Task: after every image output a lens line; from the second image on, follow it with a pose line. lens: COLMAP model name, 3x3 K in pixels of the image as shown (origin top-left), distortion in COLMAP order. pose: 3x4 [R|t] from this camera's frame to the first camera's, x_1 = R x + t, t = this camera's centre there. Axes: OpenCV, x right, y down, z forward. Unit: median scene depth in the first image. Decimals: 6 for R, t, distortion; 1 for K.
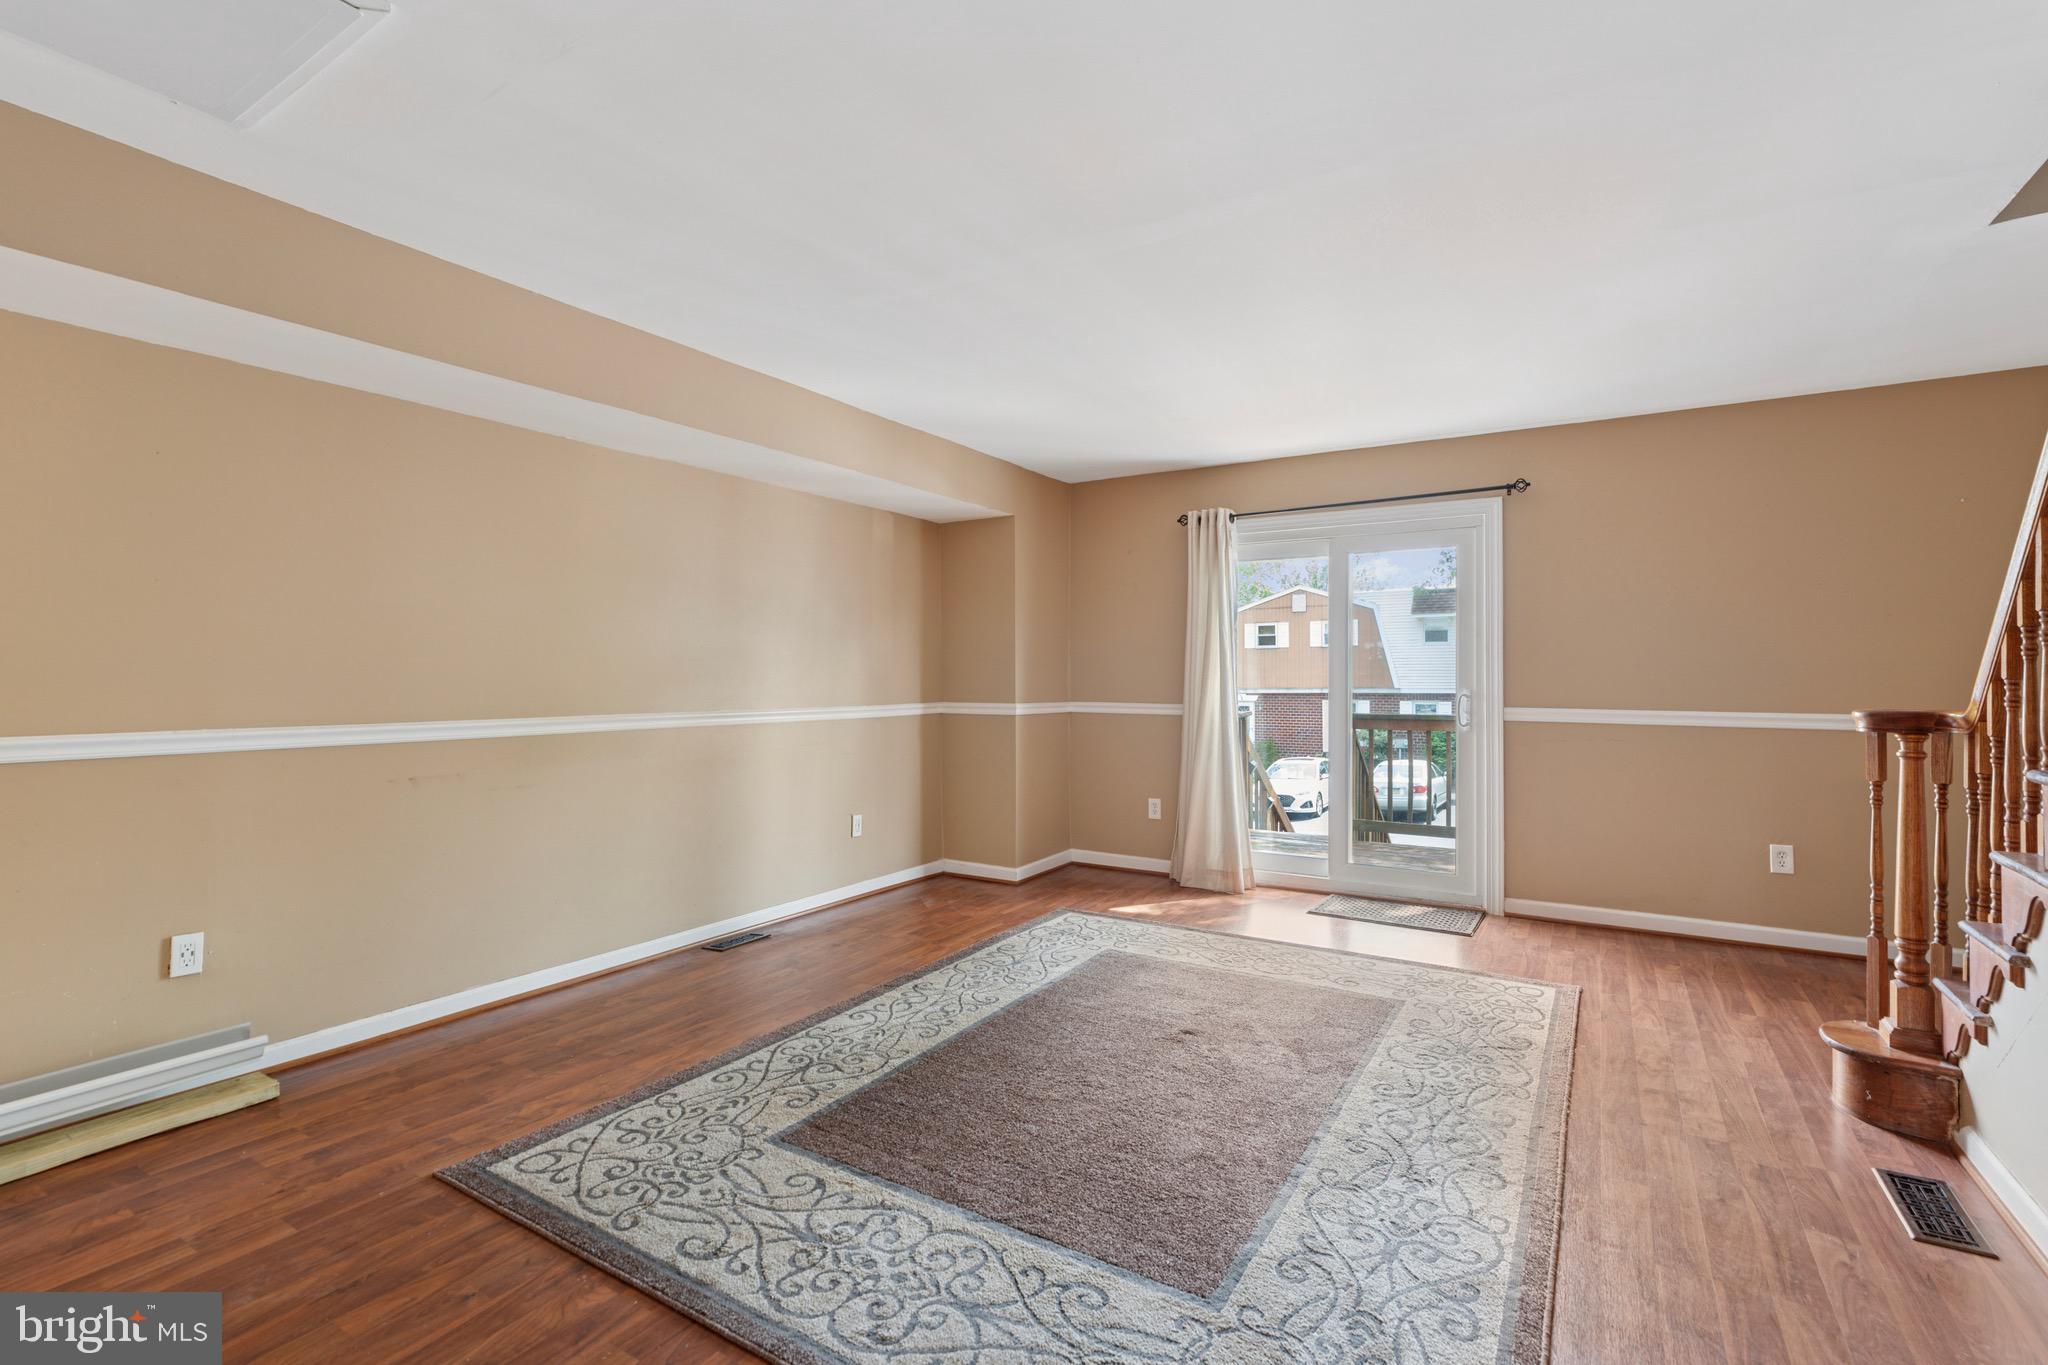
lens RADIAL K [[929.8, 0, 1024.0], [0, 929.8, 682.5], [0, 0, 1]] dist [-0.004262, 0.000419]
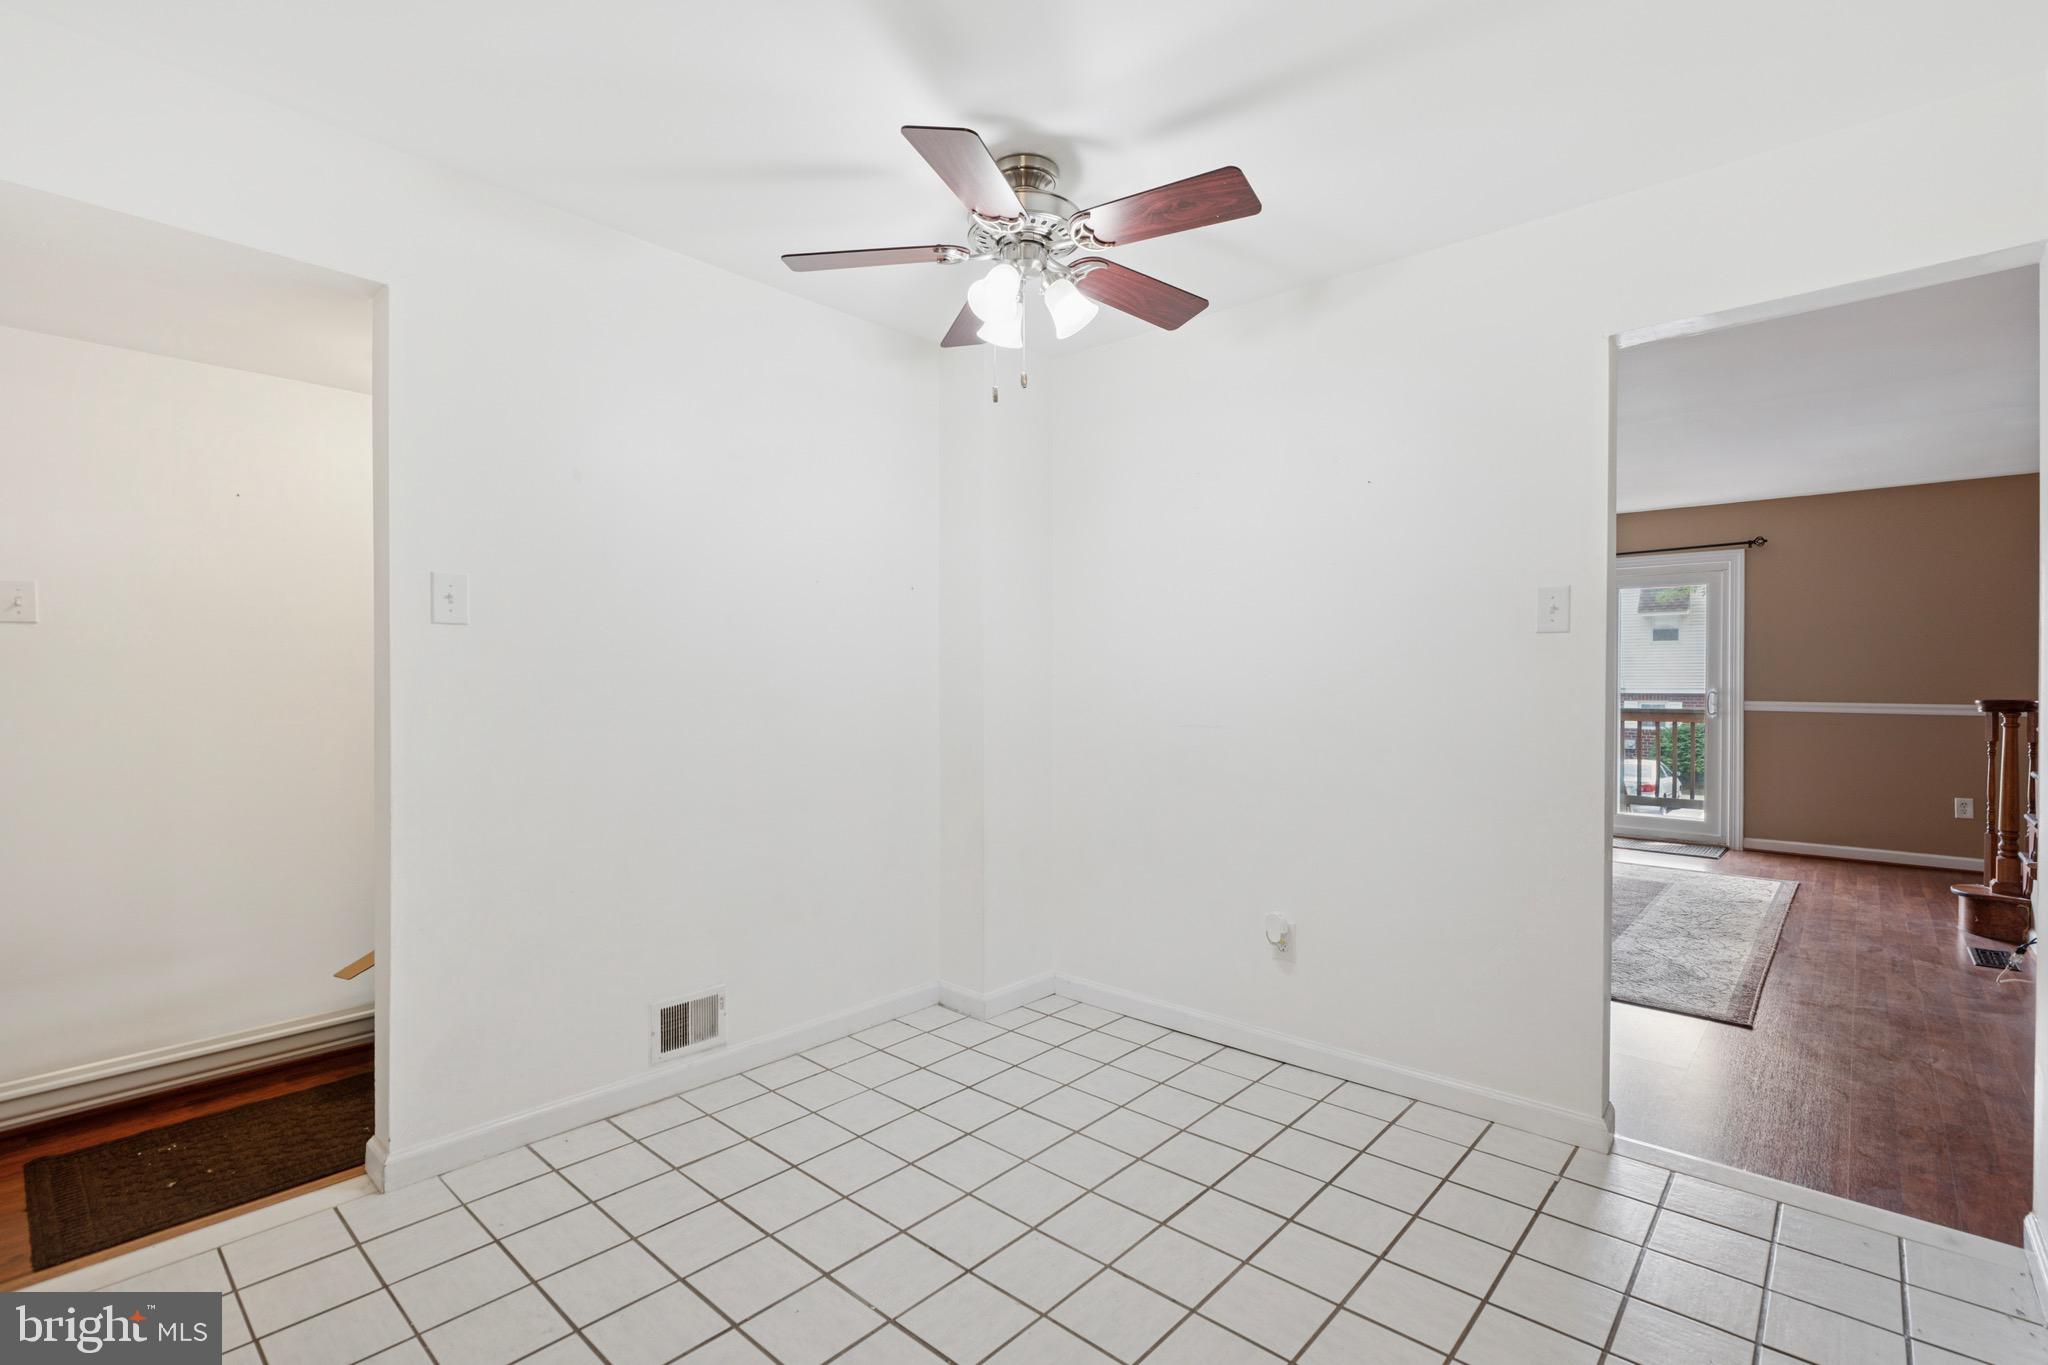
lens RADIAL K [[931.5, 0, 1029.8], [0, 931.5, 697.7], [0, 0, 1]] dist [-0.002377, -0.000122]
pose [[0.984477, 0.001609, -0.175505, -0.409908], [0.001122, 0.999880, 0.015457, -0.001179], [0.175509, -0.015414, 0.984357, -0.783484]]
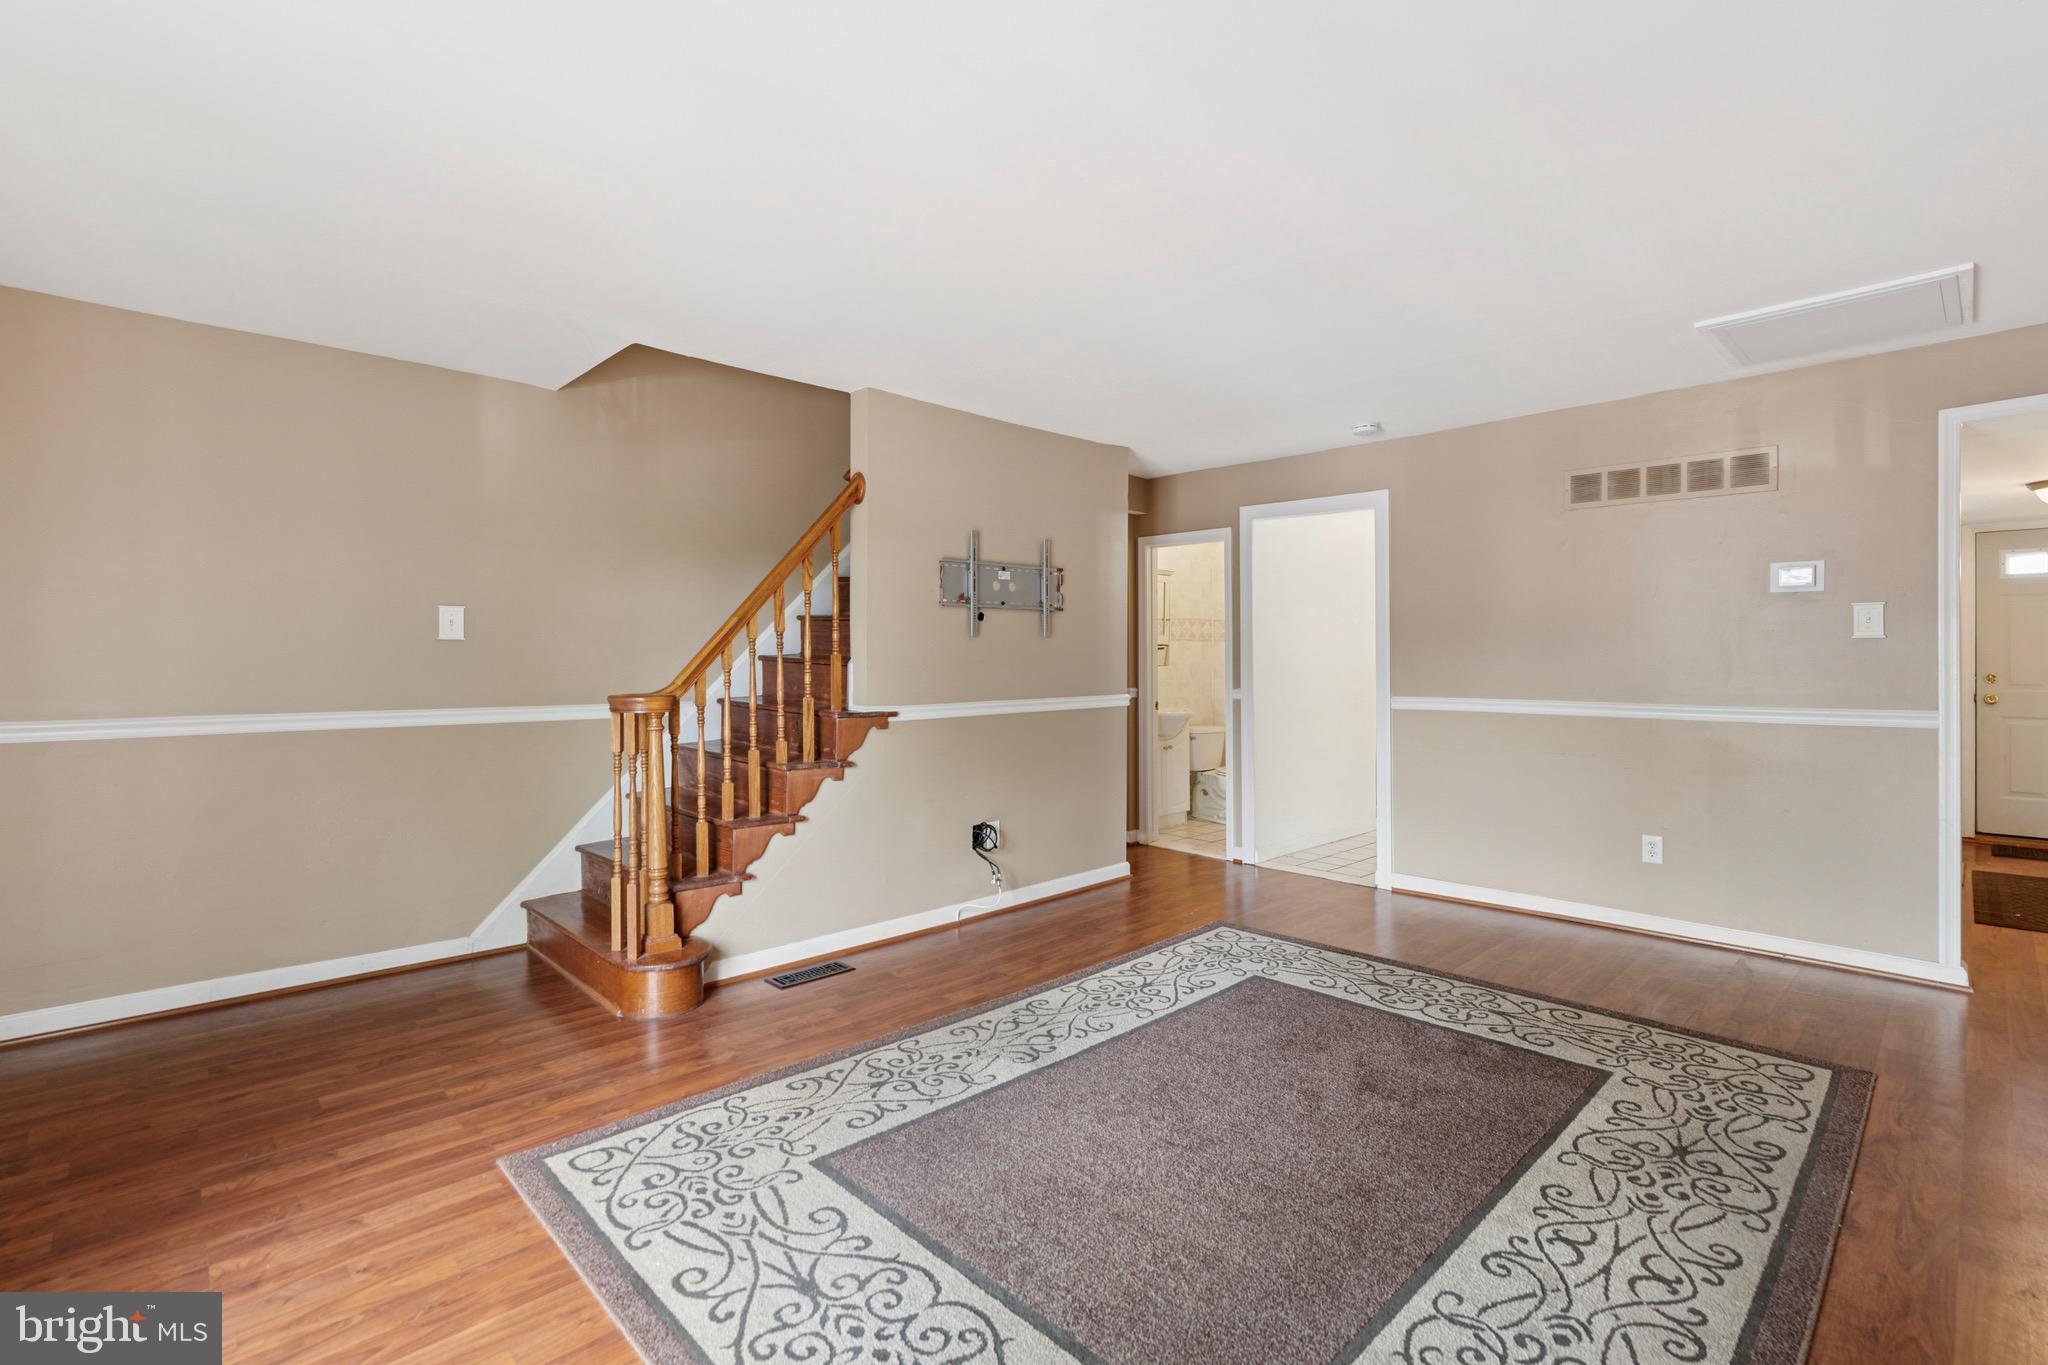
lens RADIAL K [[929.8, 0, 1024.0], [0, 929.8, 682.5], [0, 0, 1]] dist [-0.004262, 0.000419]
pose [[-0.968569, -0.007278, 0.248638, 0.104037], [-0.000009, 0.999573, 0.029225, -0.017645], [-0.248744, 0.028304, -0.968156, 1.635296]]
